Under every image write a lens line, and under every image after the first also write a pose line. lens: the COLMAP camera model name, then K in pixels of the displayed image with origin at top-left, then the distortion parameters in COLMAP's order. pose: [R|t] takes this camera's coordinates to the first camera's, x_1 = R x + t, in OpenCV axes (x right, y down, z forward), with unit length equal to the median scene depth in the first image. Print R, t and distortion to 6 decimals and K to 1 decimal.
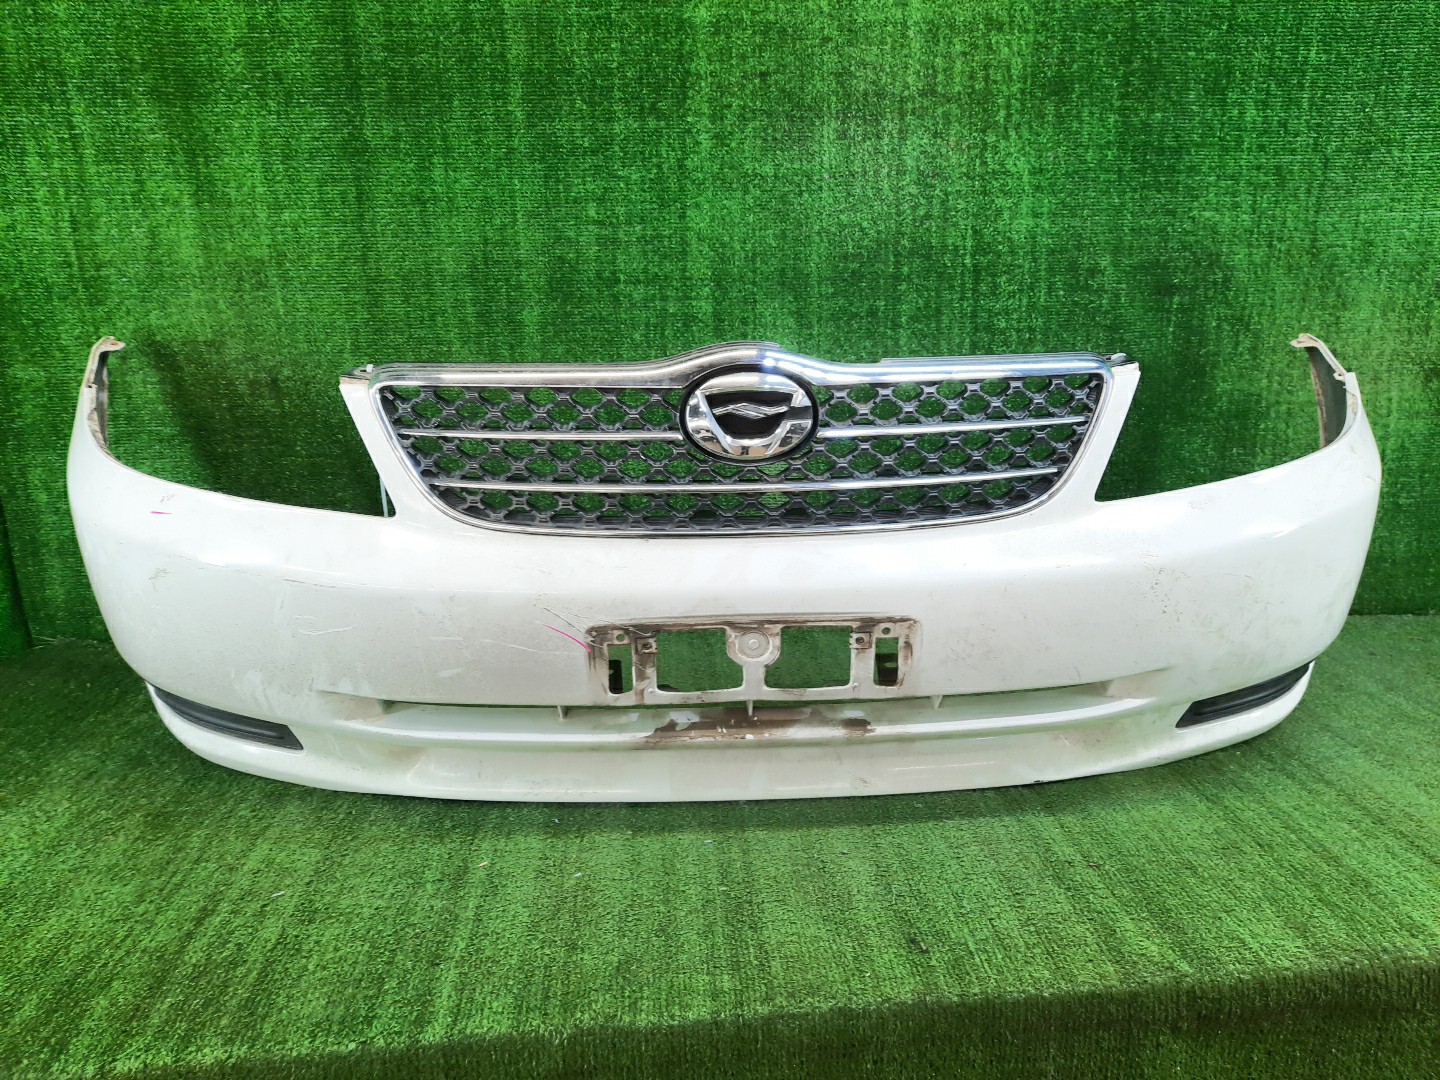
lens RADIAL K [[1044.8, 0, 721.4], [0, 1044.8, 537.5], [0, 0, 1]] dist [0.000867, 0.001348]
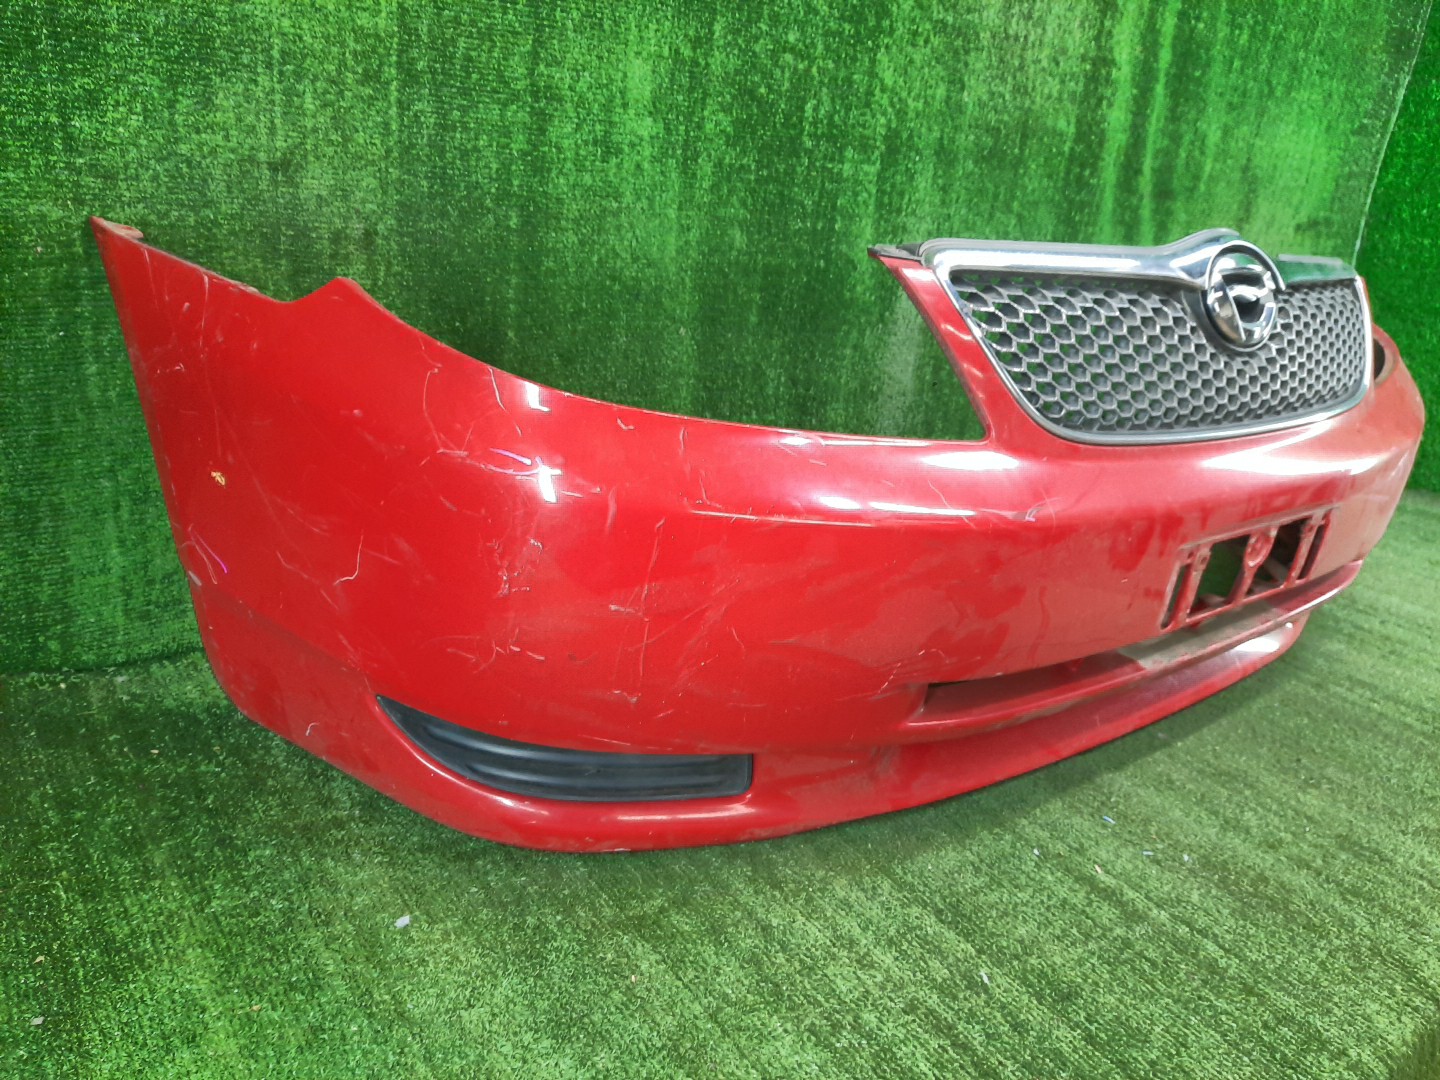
lens RADIAL K [[1038.7, 0, 720.0], [0, 1038.7, 540.0], [0, 0, 1]] dist [0.006039, -0.000745]
pose [[0.844534, -0.098016, 0.526456, -0.664489], [0.018438, 0.987846, 0.154341, -0.064739], [-0.535185, -0.120640, 0.836076, 0.356455]]
